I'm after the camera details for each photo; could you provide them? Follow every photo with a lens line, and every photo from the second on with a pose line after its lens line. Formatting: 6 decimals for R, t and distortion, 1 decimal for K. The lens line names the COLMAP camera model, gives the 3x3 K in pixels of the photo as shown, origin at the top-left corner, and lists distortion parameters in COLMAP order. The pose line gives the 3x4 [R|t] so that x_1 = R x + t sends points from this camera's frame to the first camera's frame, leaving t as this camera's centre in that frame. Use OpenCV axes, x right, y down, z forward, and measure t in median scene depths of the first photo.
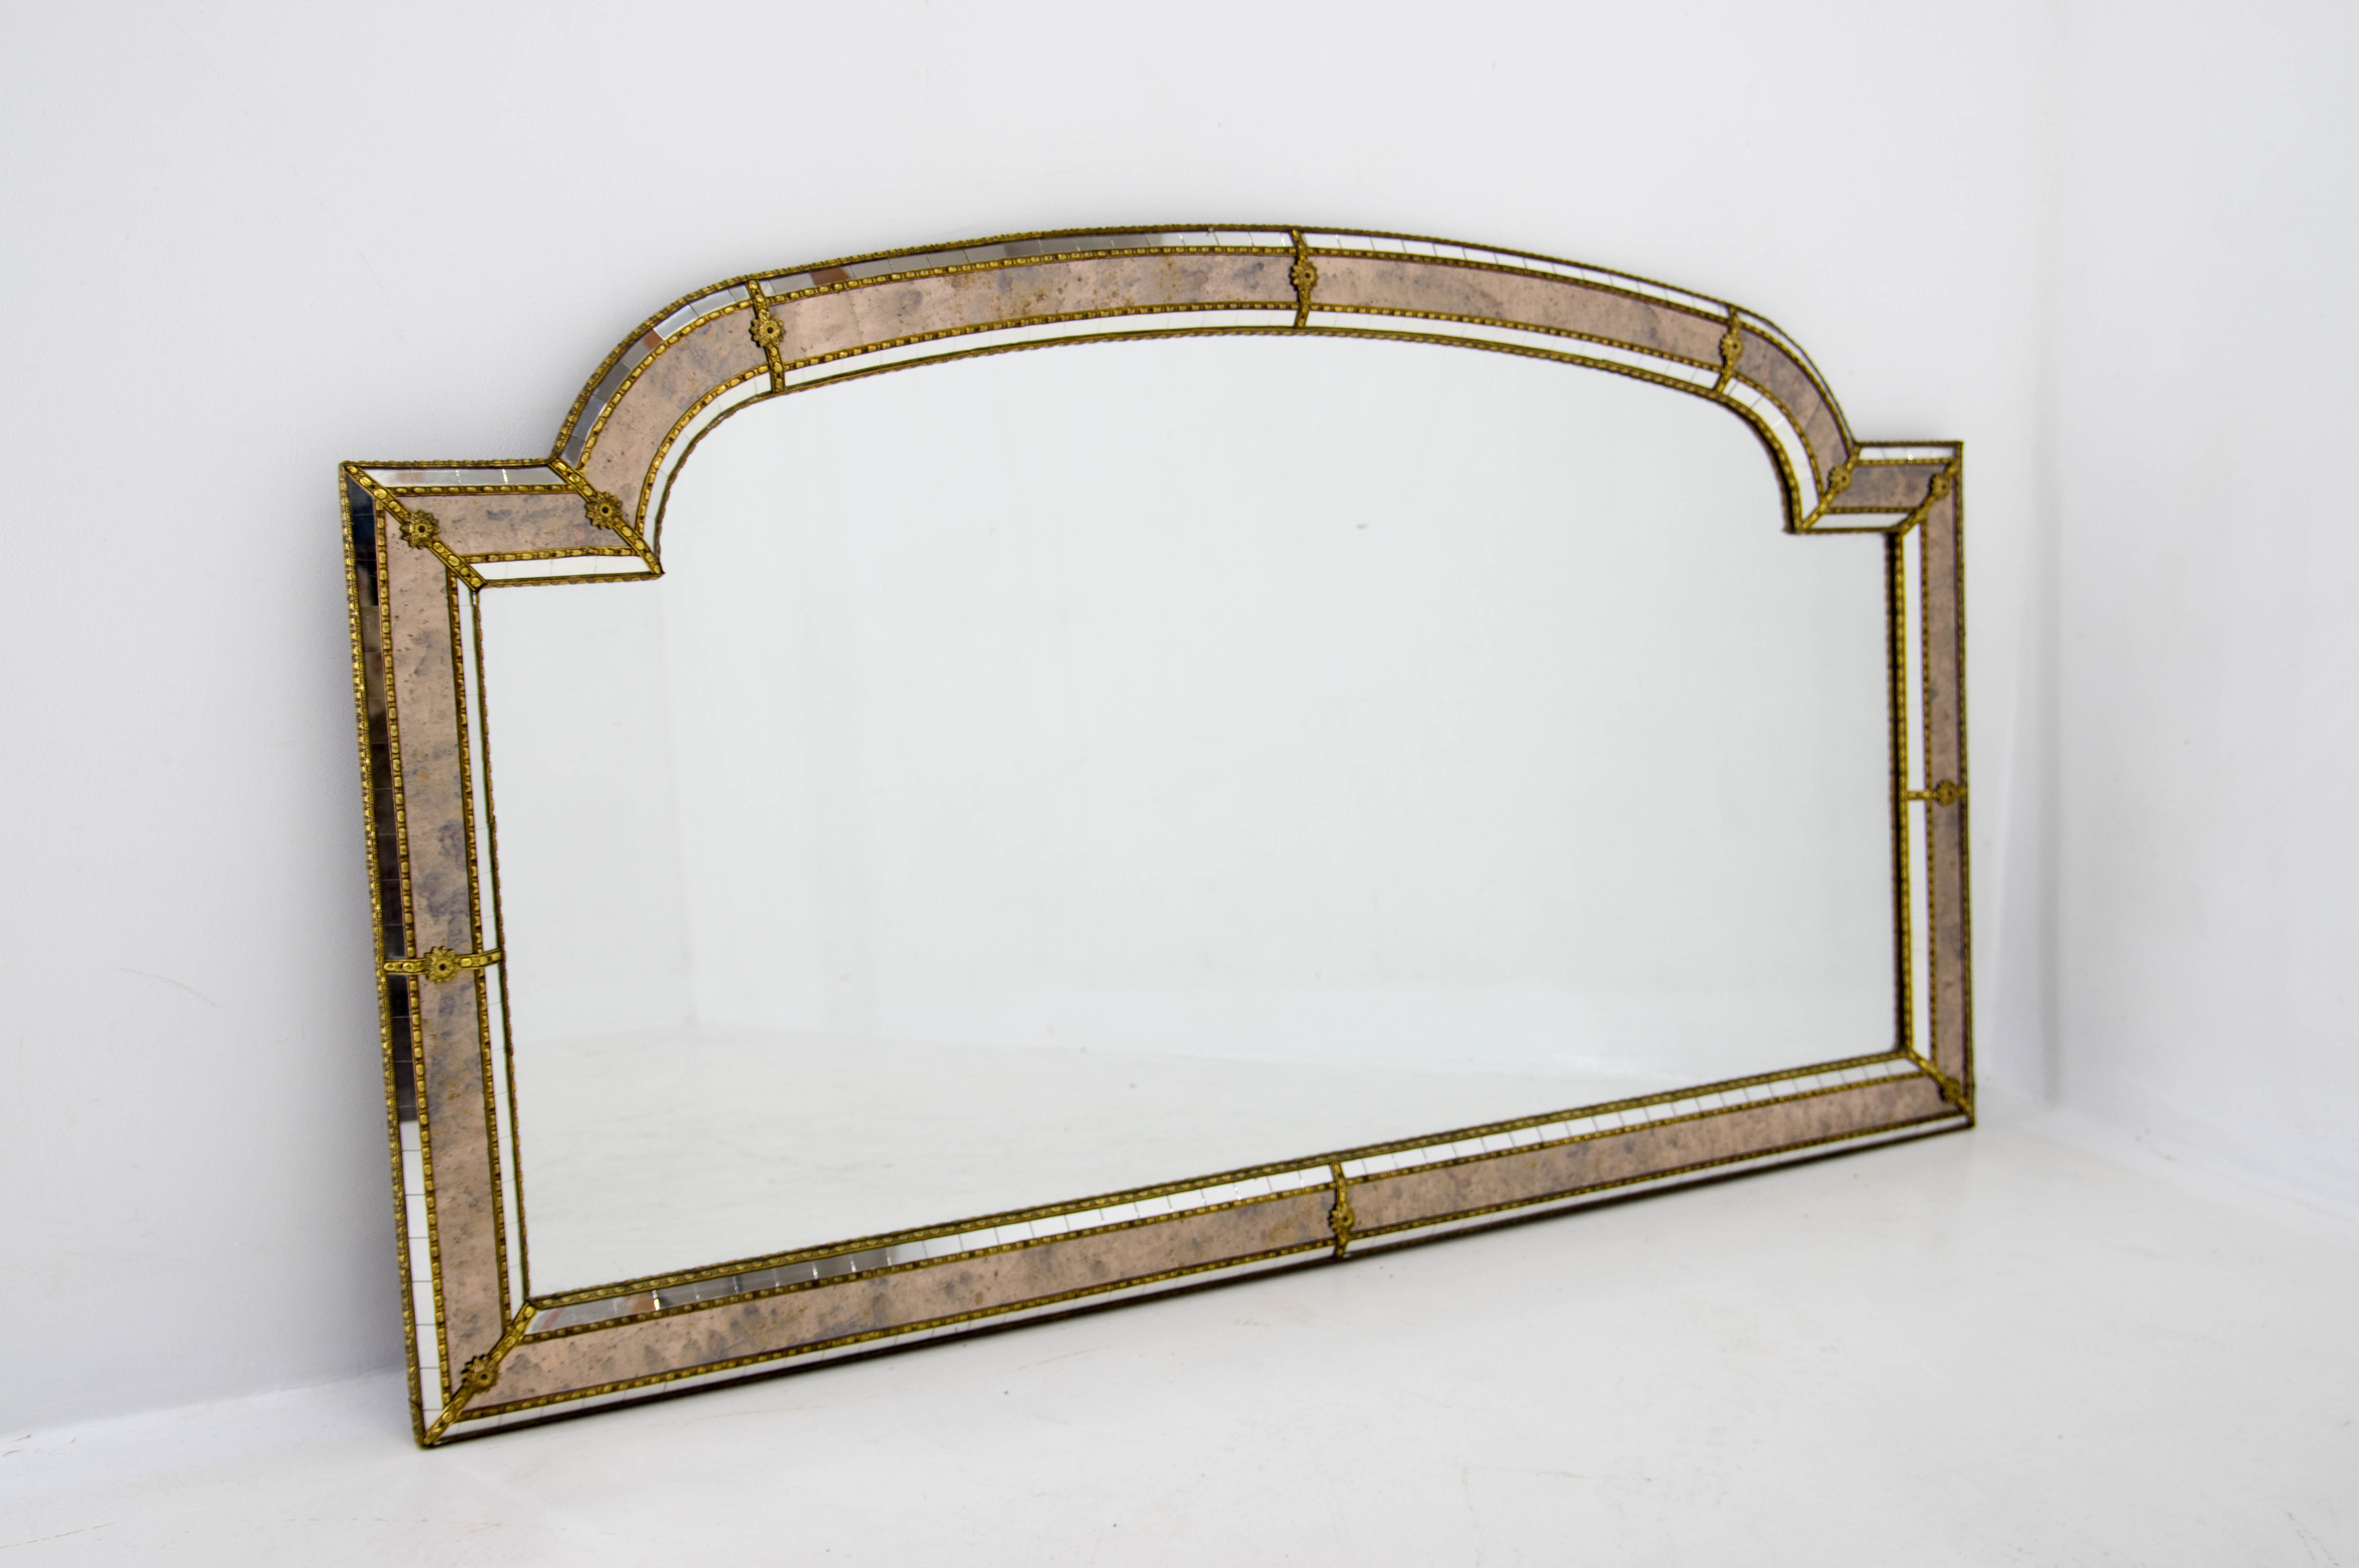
lens RADIAL K [[2393.0, 0, 1179.5], [0, 2393.0, 784.0], [0, 0, 1]] dist [-0.065149, 0.099272]
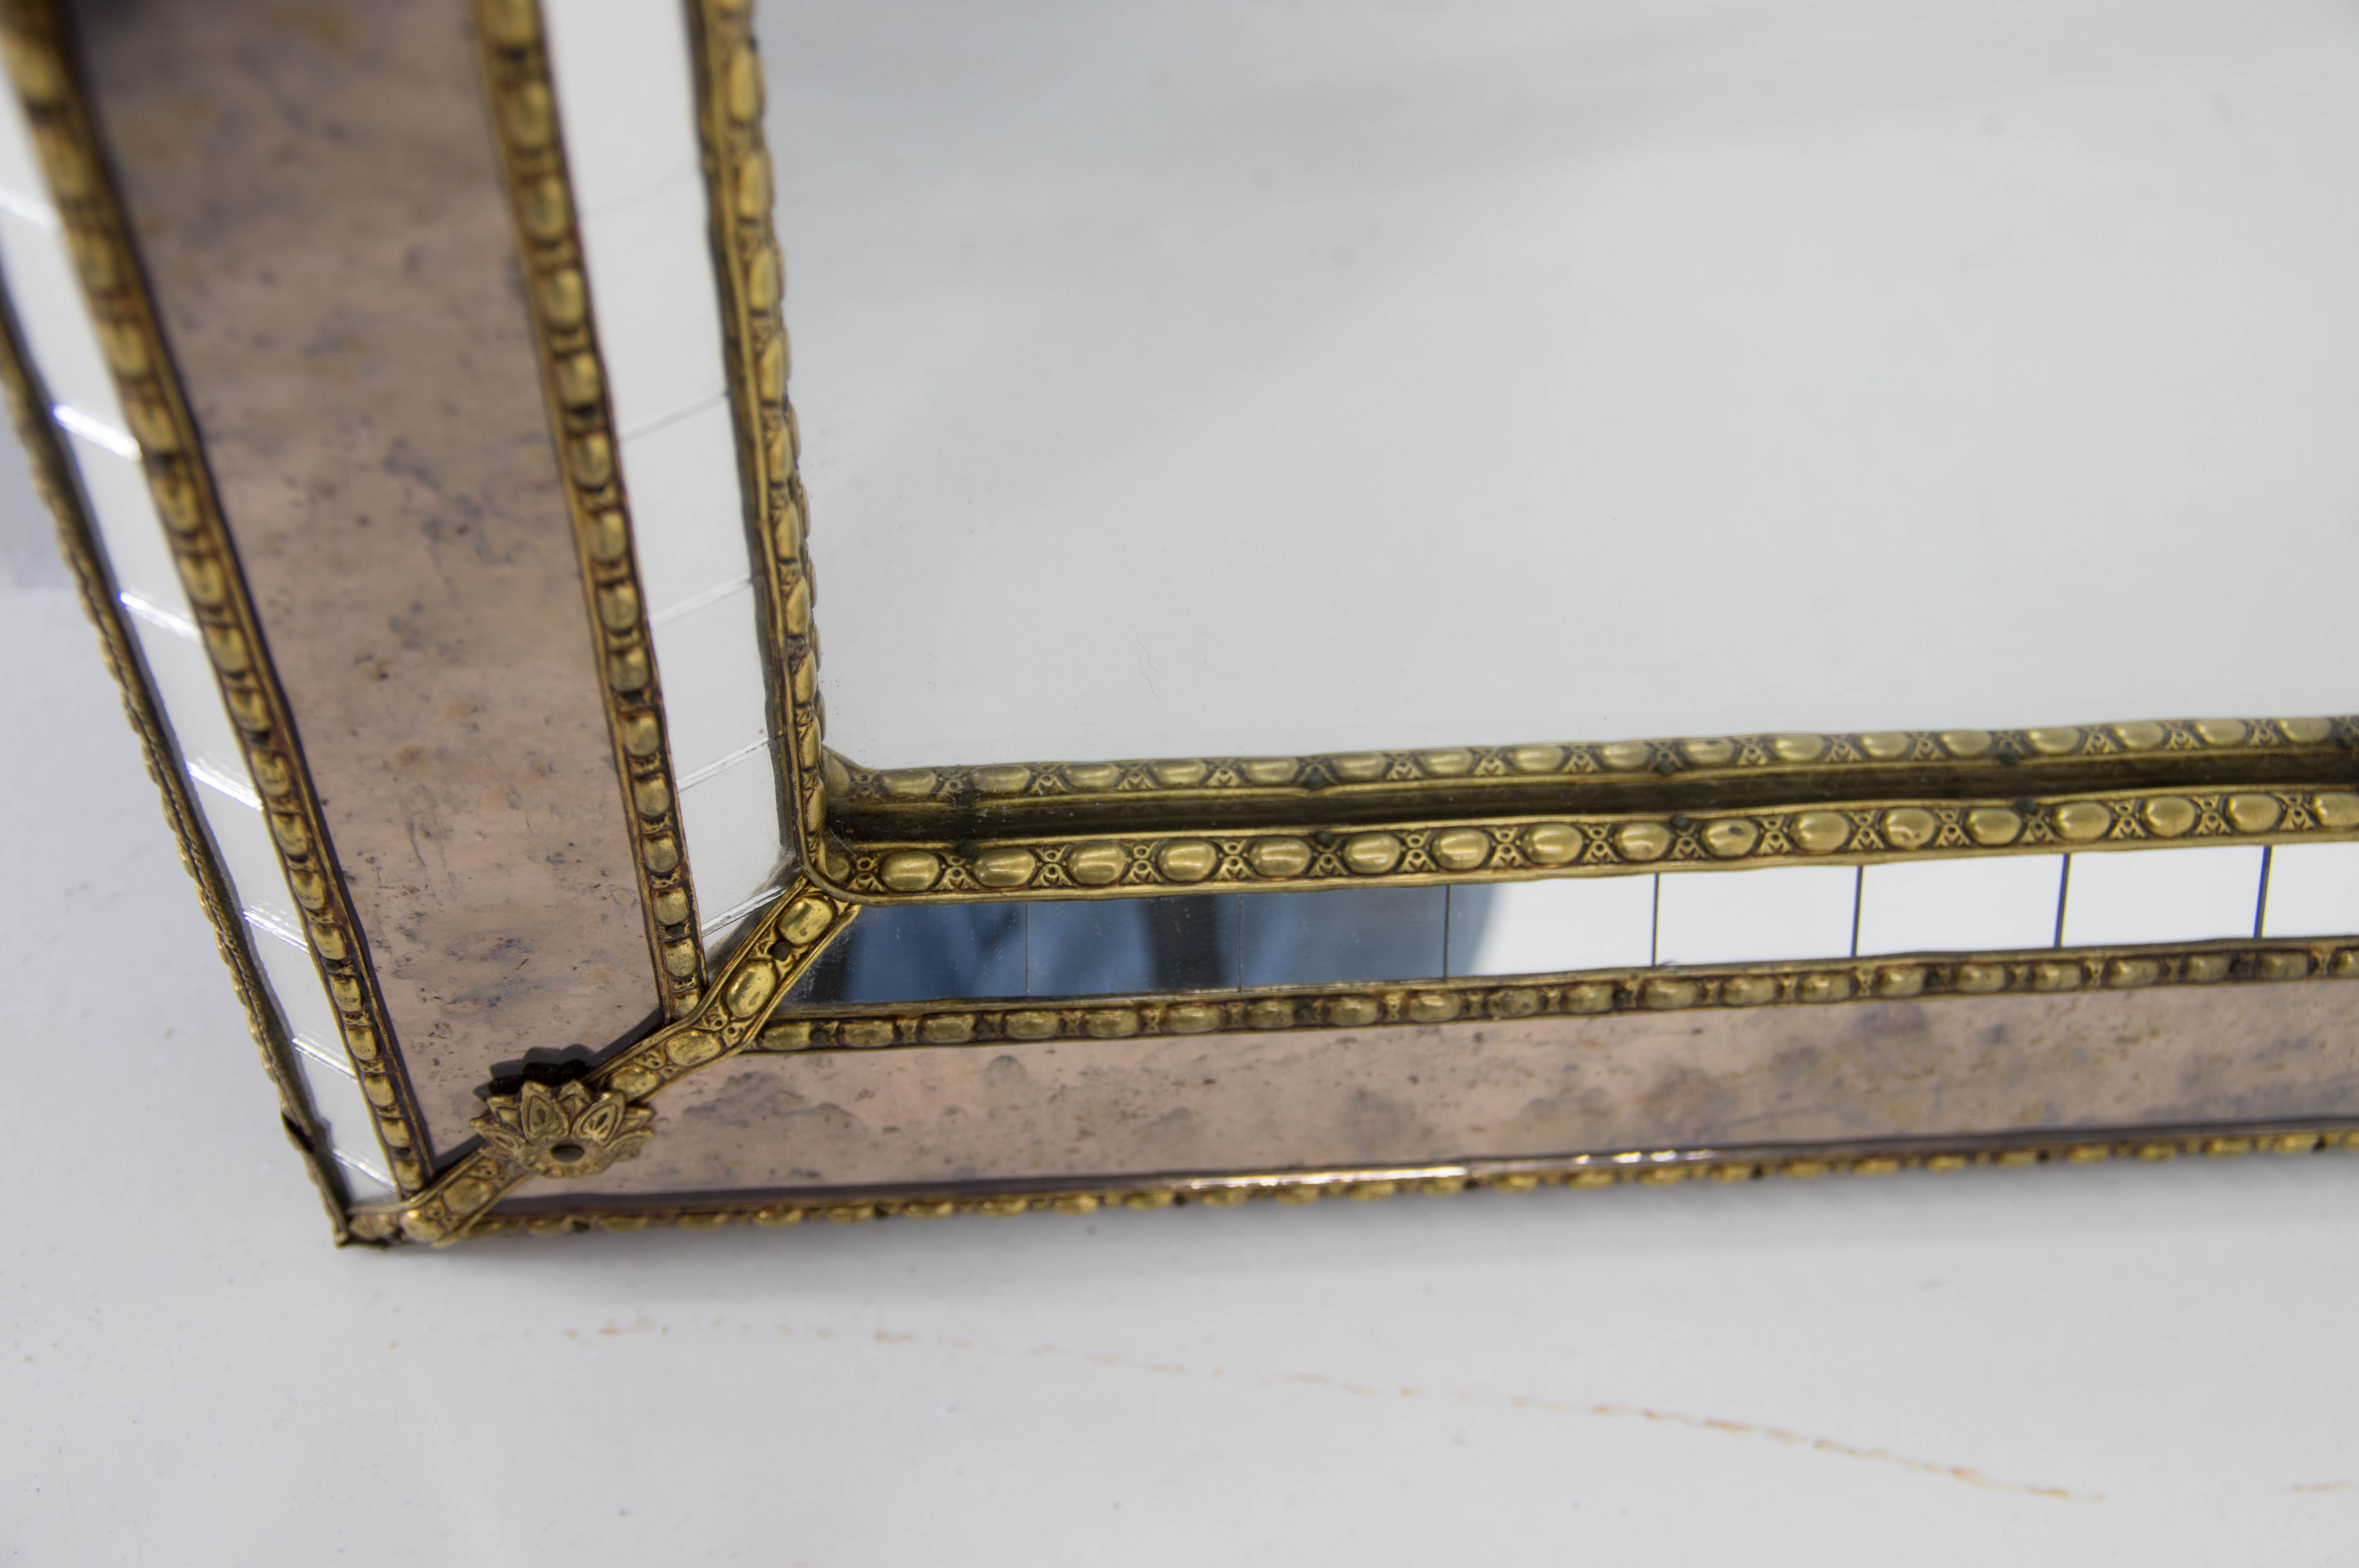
lens RADIAL K [[2836.3, 0, 1179.5], [0, 2836.3, 784.0], [0, 0, 1]] dist [-0.008434, -0.000512]
pose [[0.903986, 0.364323, -0.223782, -0.191281], [-0.106765, 0.699154, 0.706954, 0.042018], [0.414018, -0.615185, 0.670922, 0.838236]]
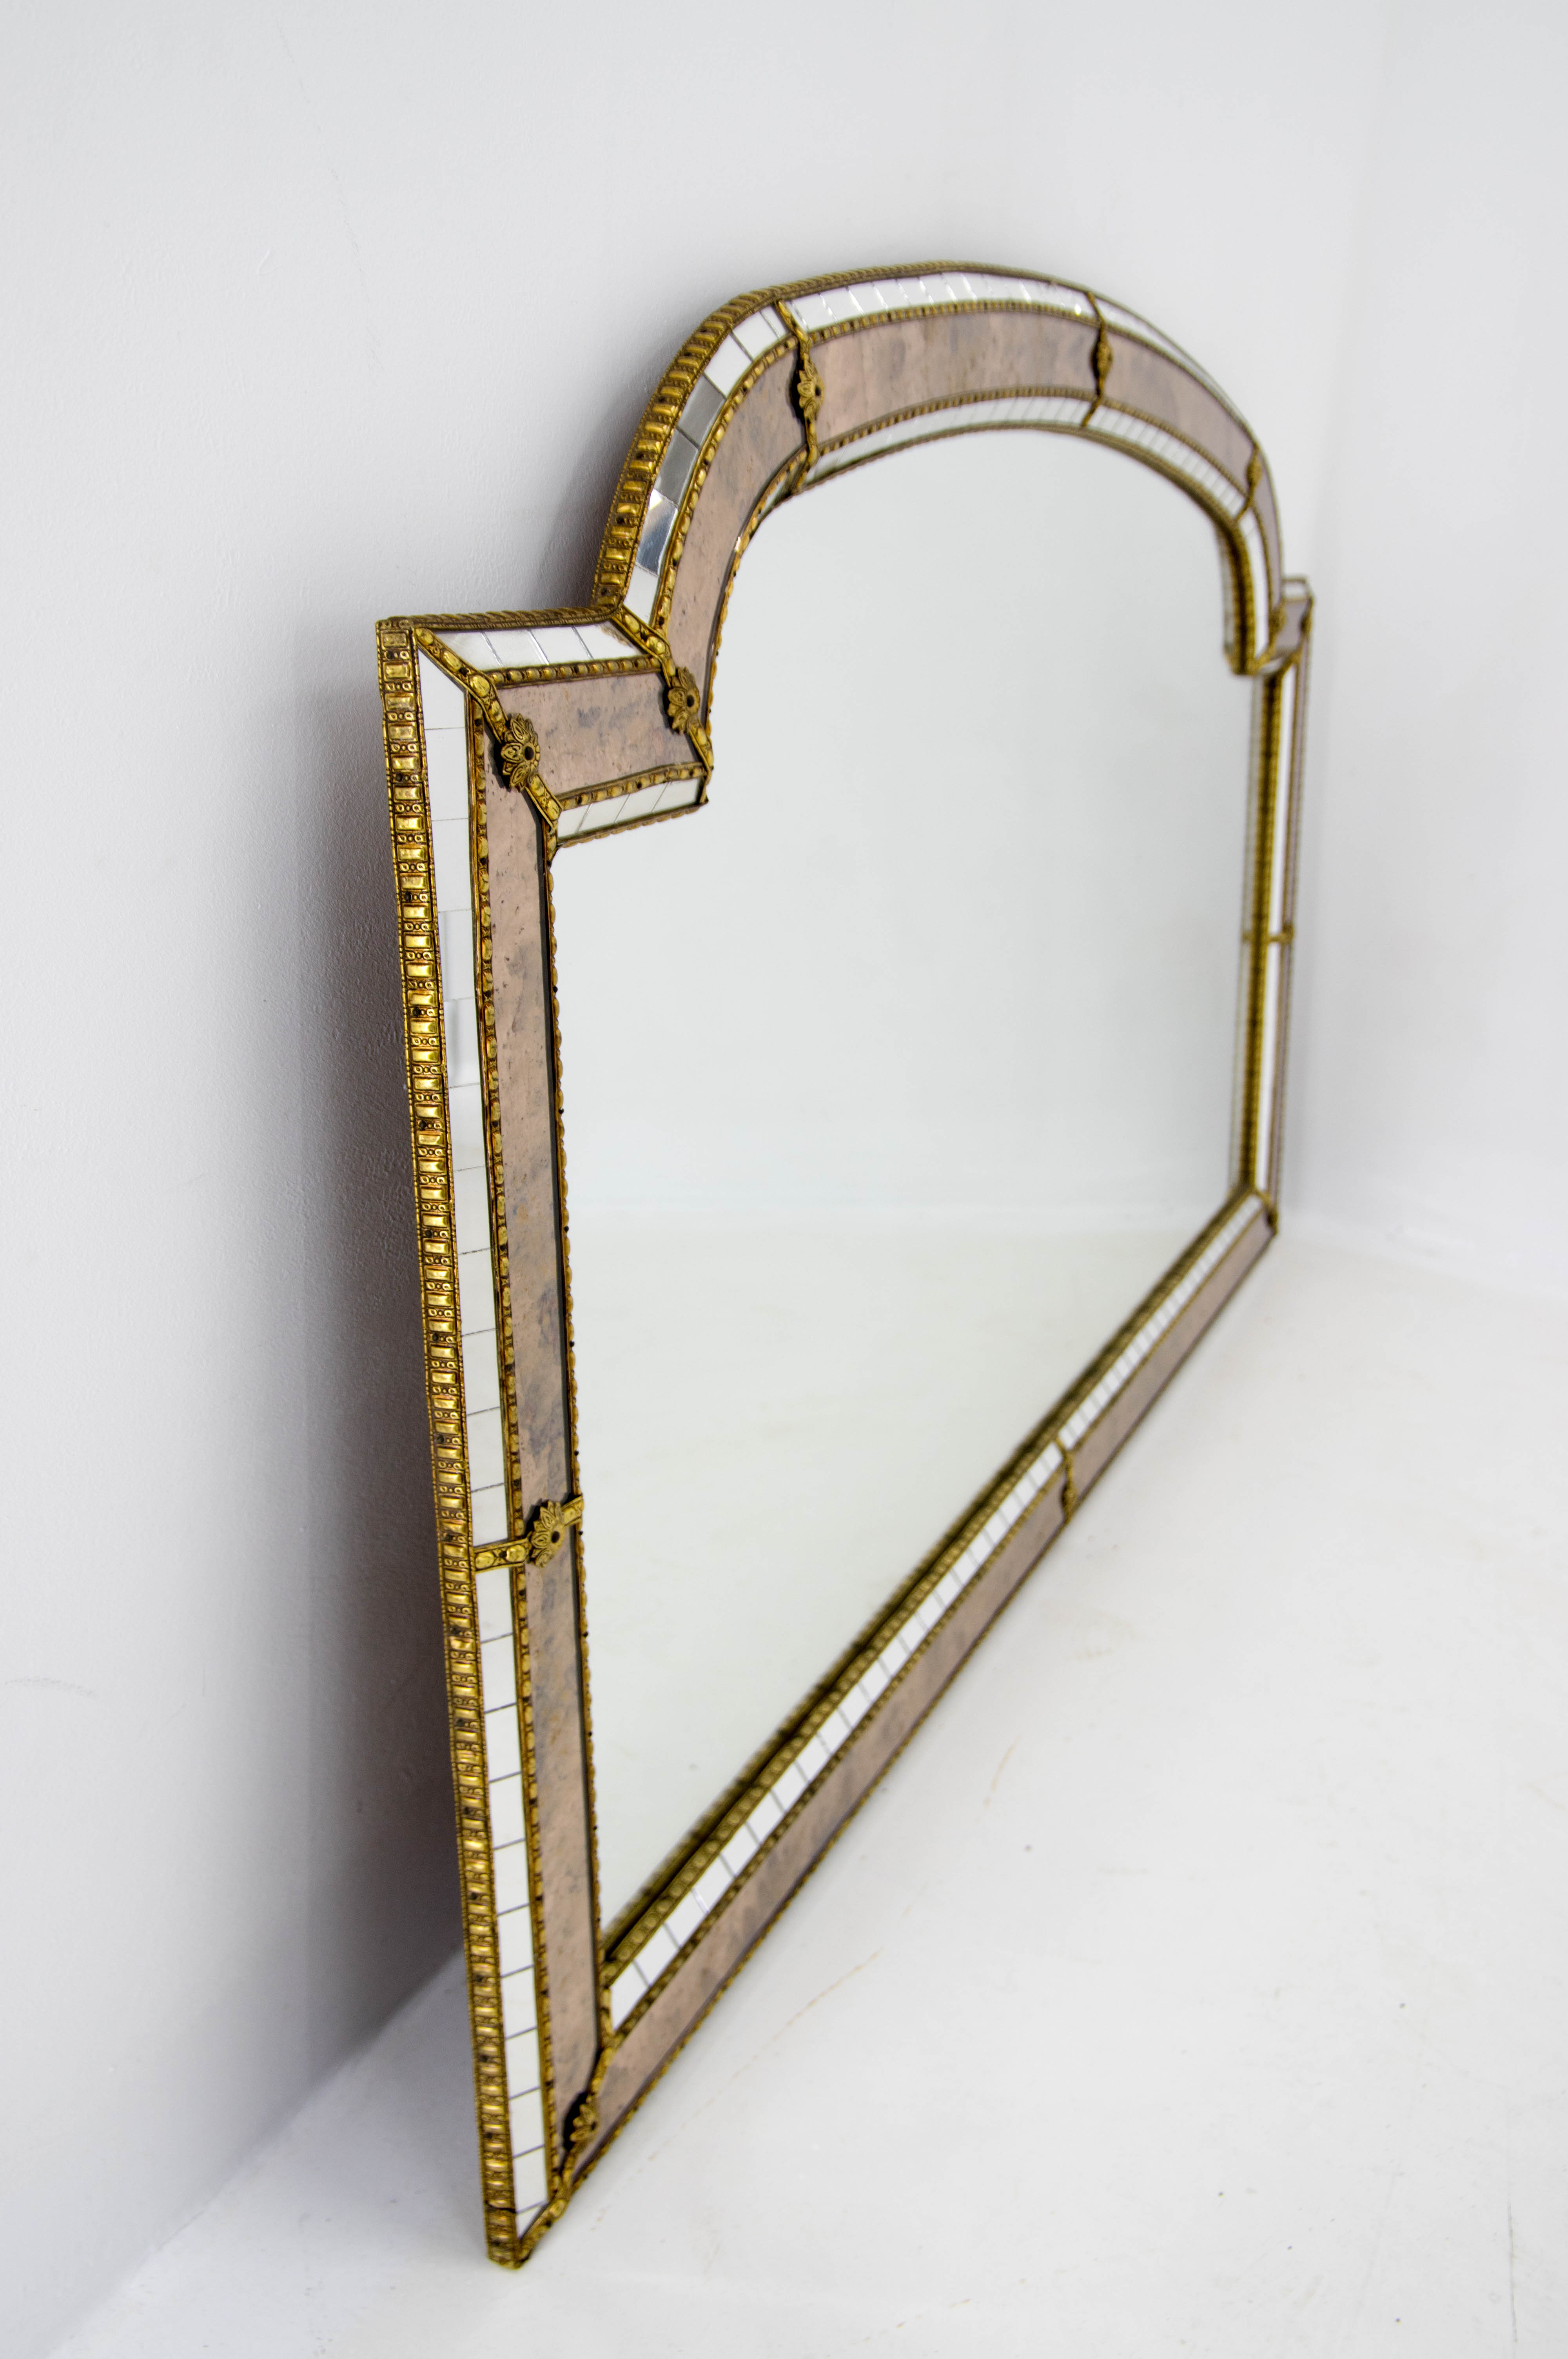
lens RADIAL K [[2074.7, 0, 785.0], [0, 2074.7, 1206.1], [0, 0, 1]] dist [-0.097424, 0.141764]
pose [[0.809443, -0.139857, 0.570300, -0.504314], [0.022464, 0.977886, 0.207927, -0.095598], [-0.586768, -0.155493, 0.794685, 0.554236]]
